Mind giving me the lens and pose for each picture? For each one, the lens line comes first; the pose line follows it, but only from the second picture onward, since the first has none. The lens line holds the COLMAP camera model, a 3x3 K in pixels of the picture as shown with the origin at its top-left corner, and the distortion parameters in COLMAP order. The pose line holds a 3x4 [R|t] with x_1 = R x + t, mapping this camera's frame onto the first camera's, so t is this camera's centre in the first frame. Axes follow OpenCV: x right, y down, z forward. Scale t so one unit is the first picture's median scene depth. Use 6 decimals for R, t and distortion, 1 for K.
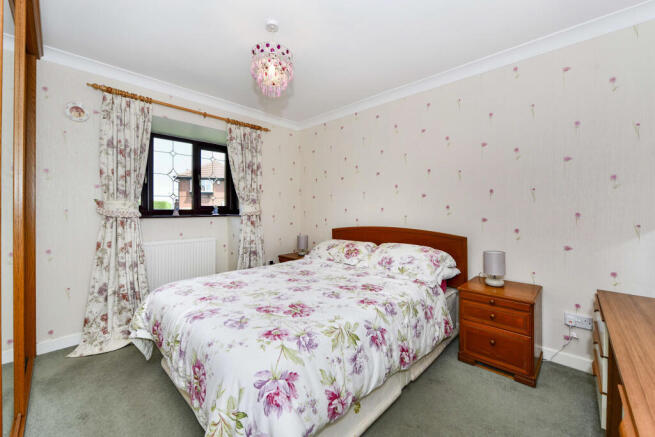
lens RADIAL K [[261.8, 0, 334.2], [0, 261.8, 208.3], [0, 0, 1]] dist [-0.008681, -0.000186]
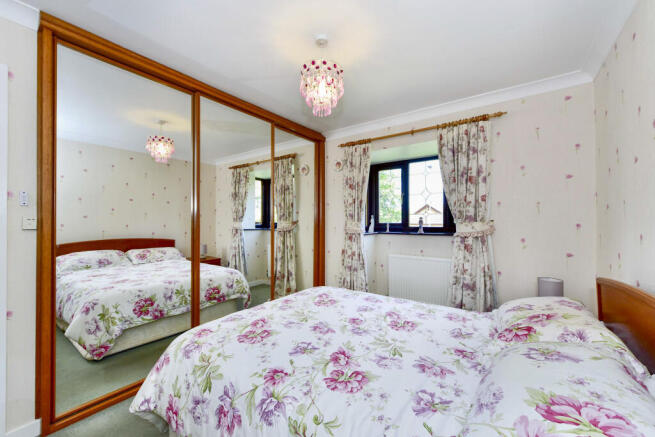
lens RADIAL K [[261.8, 0, 329.8], [0, 261.8, 218.6], [0, 0, 1]] dist [-0.008681, -0.000186]
pose [[0.140449, -0.012049, -0.990015, 0.433990], [0.006230, 0.999917, -0.011285, -0.022917], [0.990068, -0.004583, 0.140513, 0.550759]]
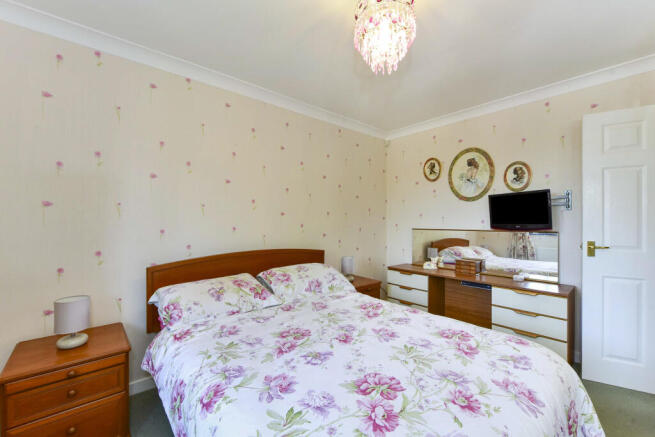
lens RADIAL K [[272.9, 0, 327.5], [0, 272.9, 220.7], [0, 0, 1]] dist [0.001166, 0.000120]
pose [[0.101569, -0.004391, 0.994819, -0.585536], [-0.002520, 0.999986, 0.004671, -0.023371], [-0.994825, -0.002981, 0.101557, 0.661730]]
